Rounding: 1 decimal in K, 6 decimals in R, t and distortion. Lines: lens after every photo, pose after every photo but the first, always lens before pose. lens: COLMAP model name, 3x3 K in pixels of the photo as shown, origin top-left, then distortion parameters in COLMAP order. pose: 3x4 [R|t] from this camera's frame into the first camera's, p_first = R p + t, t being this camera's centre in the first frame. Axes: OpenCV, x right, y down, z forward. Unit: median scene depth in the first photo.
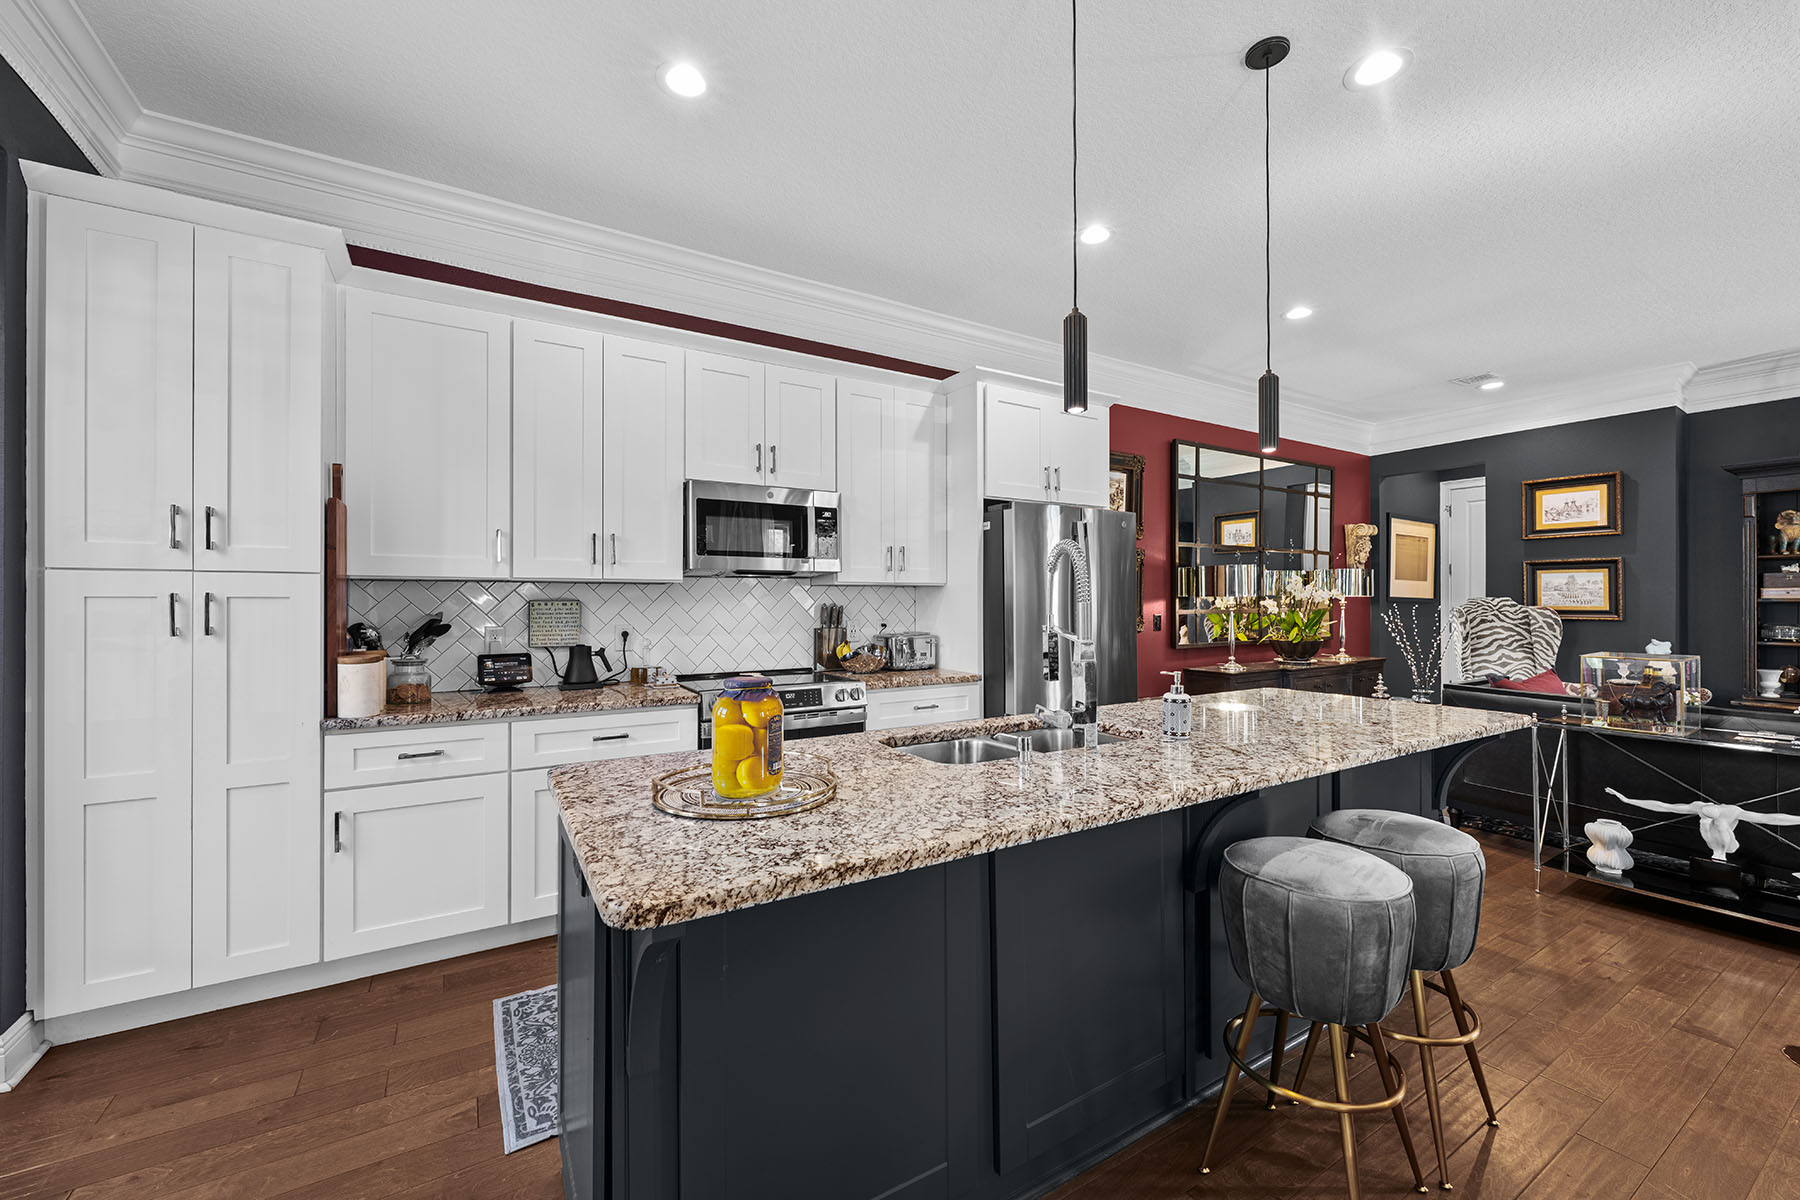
lens RADIAL K [[723.2, 0, 903.0], [0, 723.2, 601.0], [0, 0, 1]] dist [-0.001490, 0.000711]
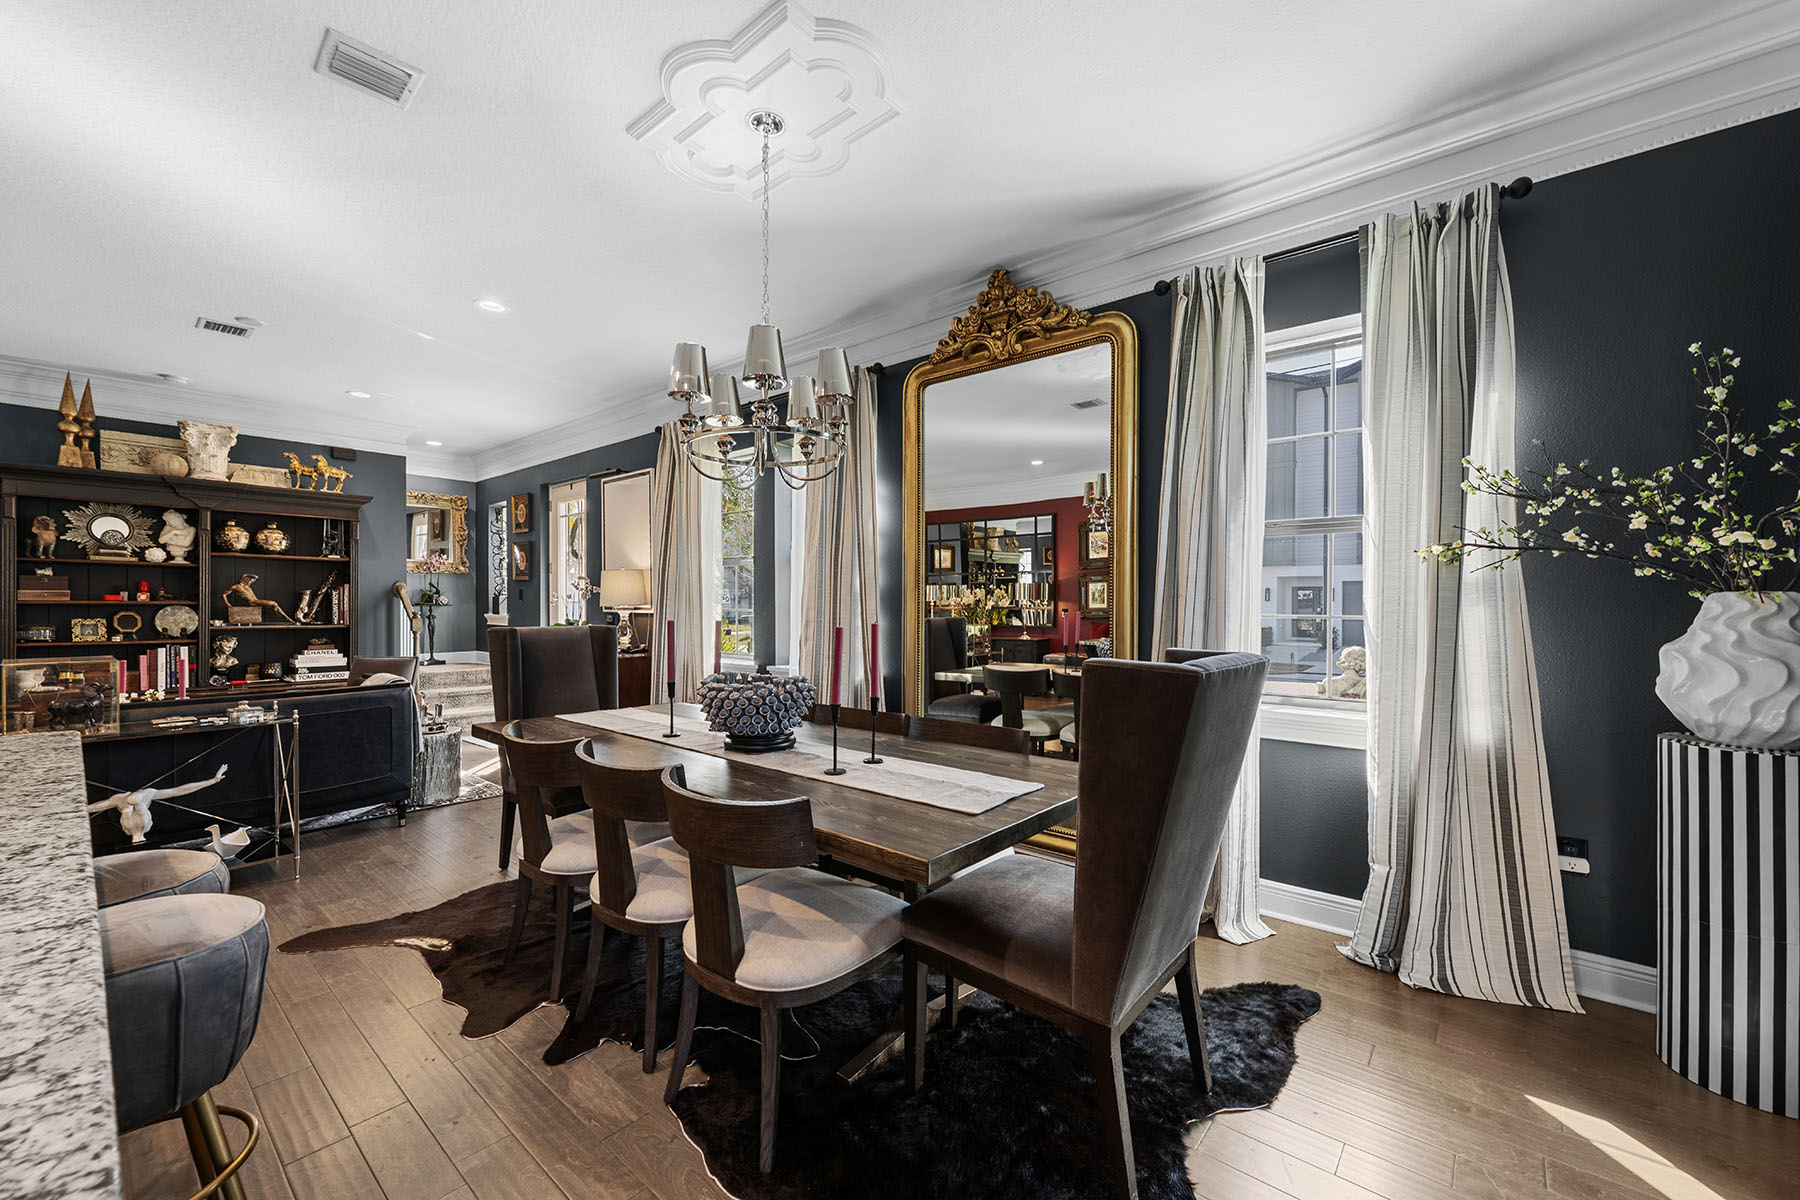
lens RADIAL K [[723.2, 0, 893.8], [0, 723.2, 605.9], [0, 0, 1]] dist [-0.001490, 0.000711]
pose [[-0.293905, -0.003544, 0.955828, -0.126520], [-0.000797, 0.999994, 0.003463, -0.000212], [-0.955834, 0.000256, -0.293906, 0.124903]]
